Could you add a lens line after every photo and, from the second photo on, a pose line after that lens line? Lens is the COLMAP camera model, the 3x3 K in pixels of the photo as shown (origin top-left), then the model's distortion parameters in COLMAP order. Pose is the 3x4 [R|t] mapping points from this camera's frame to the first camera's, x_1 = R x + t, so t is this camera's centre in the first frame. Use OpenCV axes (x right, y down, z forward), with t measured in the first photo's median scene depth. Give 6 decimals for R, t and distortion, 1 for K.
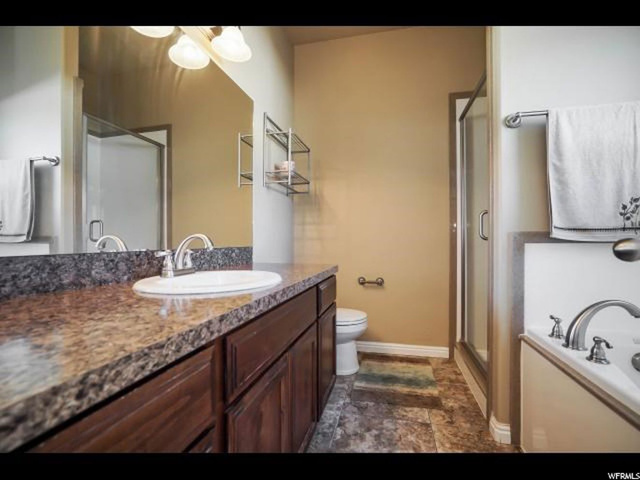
lens RADIAL K [[300.7, 0, 320.0], [0, 300.7, 240.0], [0, 0, 1]] dist [-0.064531, 0.044169]
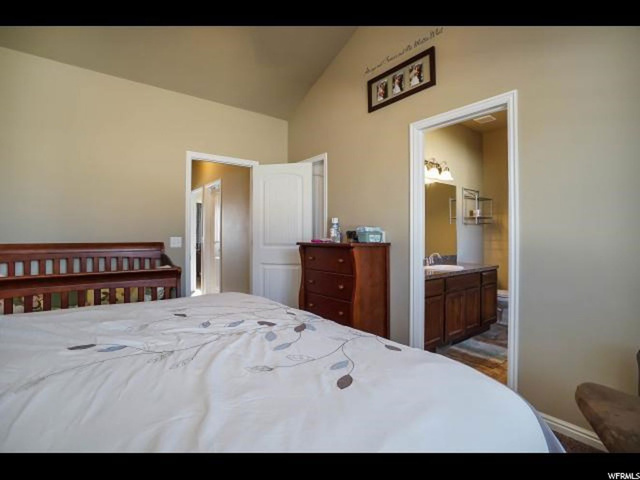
lens RADIAL K [[310.5, 0, 319.2], [0, 310.5, 232.6], [0, 0, 1]] dist [-0.052989, 0.020176]
pose [[0.774827, -0.015759, -0.631977, 0.375078], [0.008424, 0.999858, -0.014604, -0.104593], [0.632117, 0.005992, 0.774849, -1.238943]]
